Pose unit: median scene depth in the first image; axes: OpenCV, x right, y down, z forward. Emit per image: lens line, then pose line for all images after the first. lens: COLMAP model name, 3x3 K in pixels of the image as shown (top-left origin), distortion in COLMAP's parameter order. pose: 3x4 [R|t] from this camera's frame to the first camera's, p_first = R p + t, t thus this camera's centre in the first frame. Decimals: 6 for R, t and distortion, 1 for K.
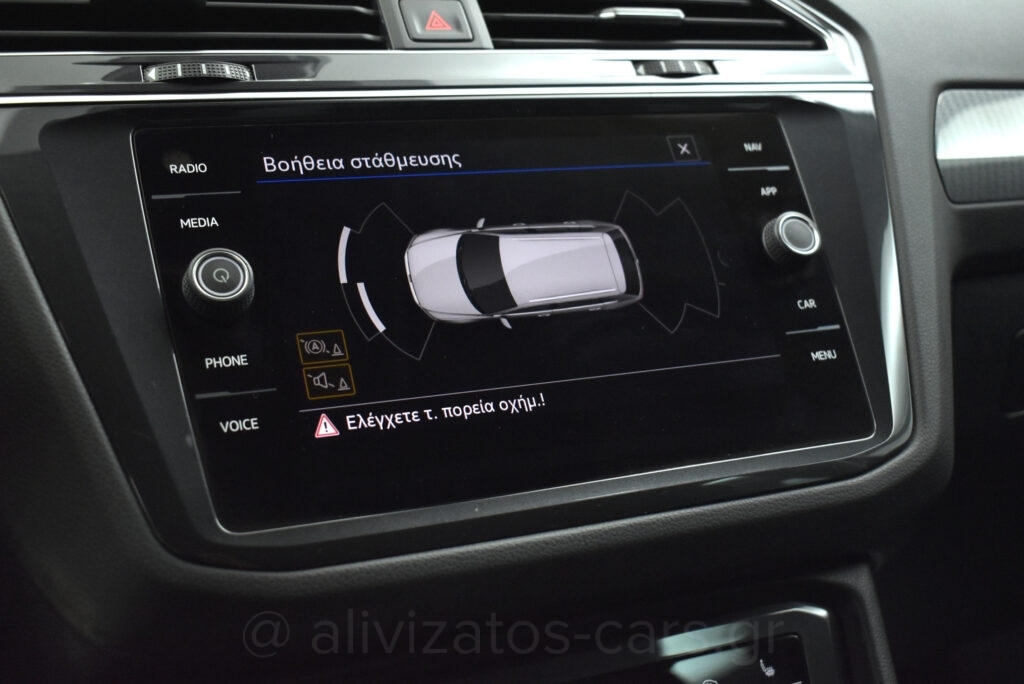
lens RADIAL K [[1183.7, 0, 510.4], [0, 1183.7, 344.4], [0, 0, 1]] dist [-0.034669, 0.000000]
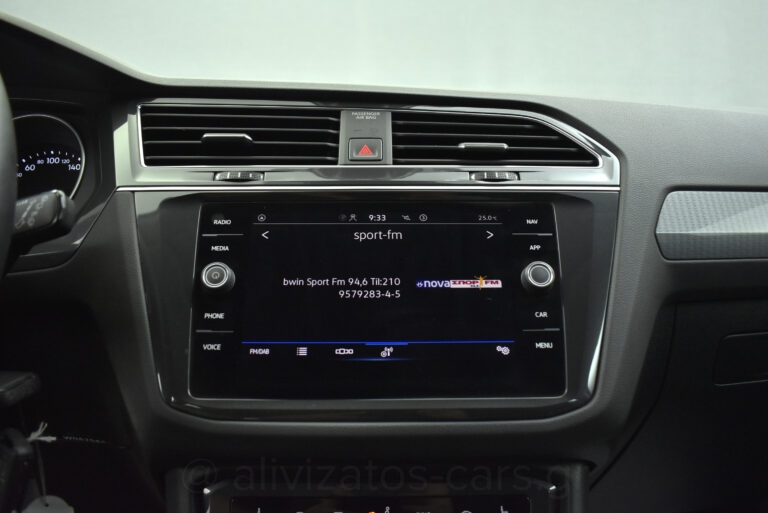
lens RADIAL K [[591.1, 0, 386.2], [0, 591.1, 256.0], [0, 0, 1]] dist [-0.094126, 0.011267]
pose [[0.928946, 0.081296, -0.361180, 0.340642], [-0.091935, 0.995689, -0.012341, -0.087903], [0.358620, 0.044669, 0.932414, 0.098233]]
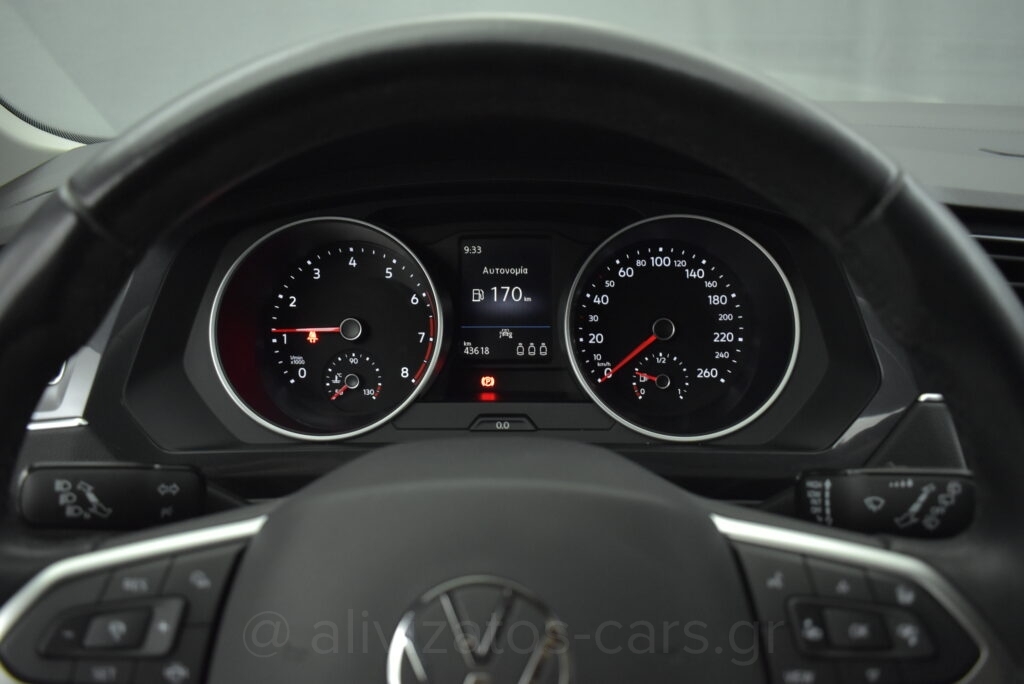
lens RADIAL K [[788.1, 0, 514.2], [0, 788.1, 333.7], [0, 0, 1]] dist [-0.094126, 0.011267]
pose [[0.868785, 0.207607, -0.449569, -0.433017], [-0.110994, 0.966414, 0.231787, -0.370265], [0.482590, -0.151474, 0.862649, -0.079923]]
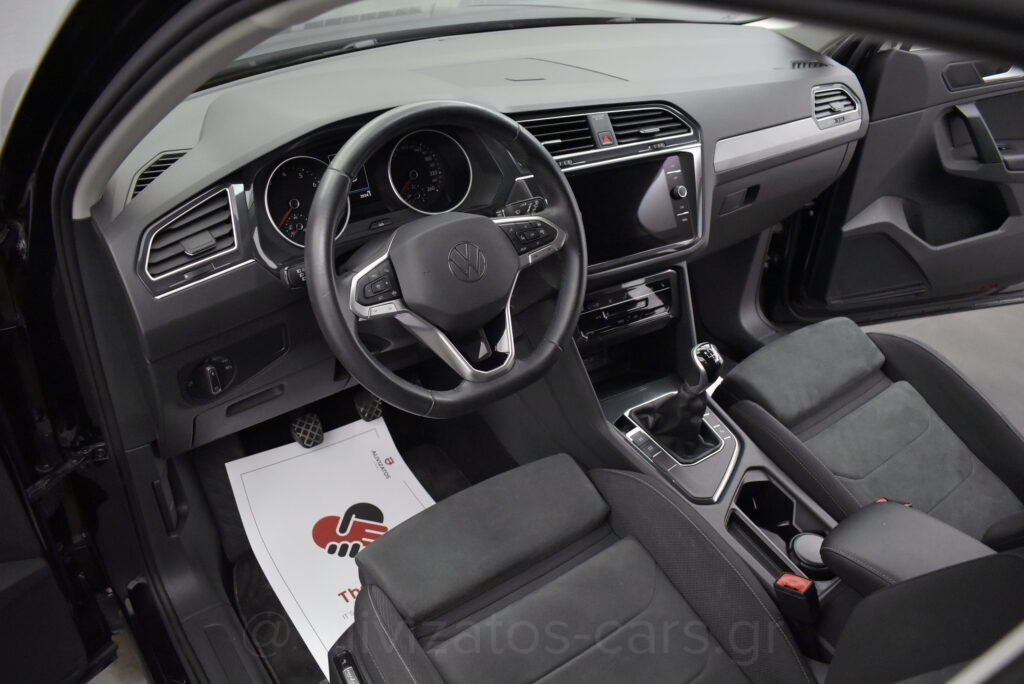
lens RADIAL K [[788.1, 0, 508.6], [0, 788.1, 348.4], [0, 0, 1]] dist [-0.094126, 0.011267]
pose [[0.986338, -0.025256, 0.162789, -0.862643], [-0.044027, 0.911818, 0.408228, -0.706864], [-0.158745, -0.409818, 0.898248, -1.708541]]
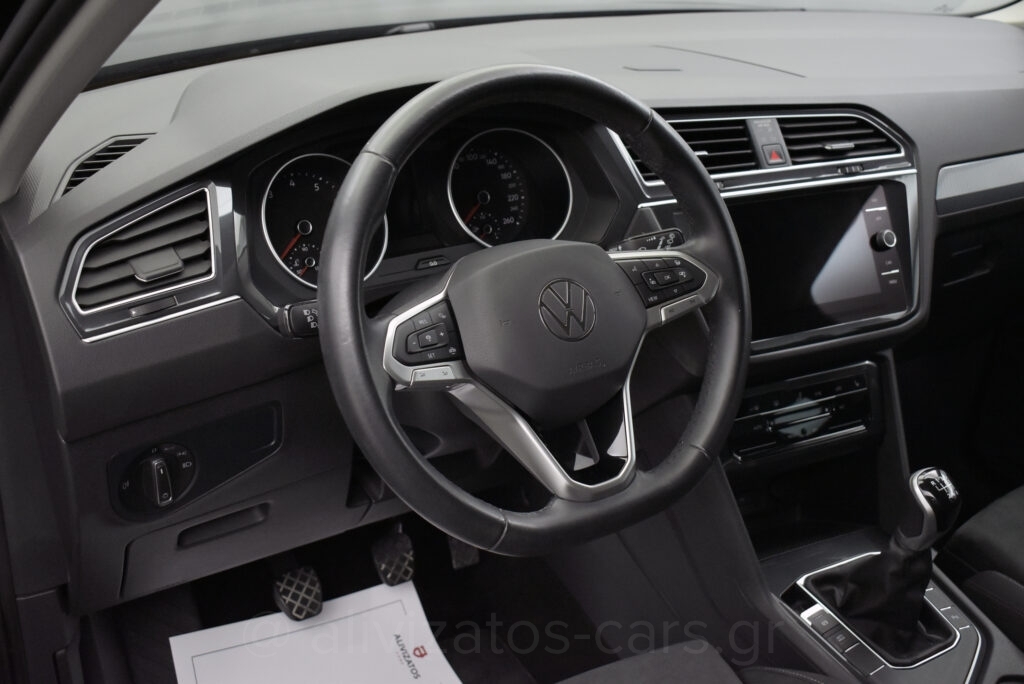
lens RADIAL K [[1122.5, 0, 513.0], [0, 1122.5, 348.5], [0, 0, 1]] dist [-0.062664, 0.000000]
pose [[0.995118, 0.030672, 0.093803, -0.894372], [-0.054553, 0.963023, 0.263839, -0.491698], [-0.082242, -0.267669, 0.959995, -1.560861]]
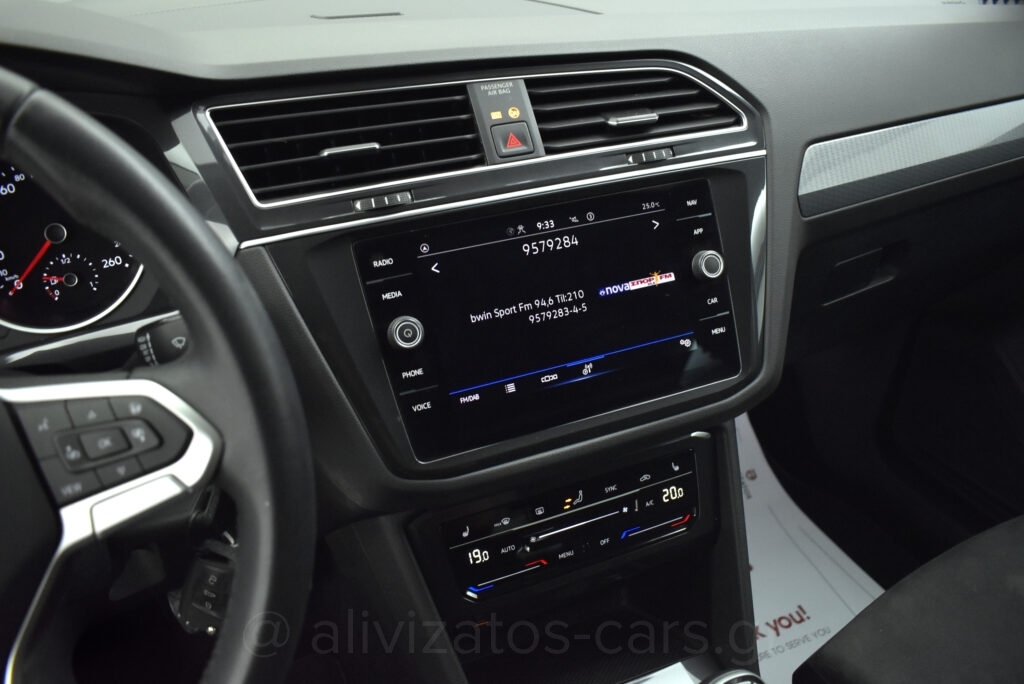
lens RADIAL K [[788.1, 0, 511.7], [0, 788.1, 344.4], [0, 0, 1]] dist [-0.094126, 0.011267]
pose [[0.999897, 0.008570, -0.011506, -0.048048], [-0.003500, 0.923462, 0.383673, -0.435077], [0.013914, -0.383594, 0.923397, -0.159657]]
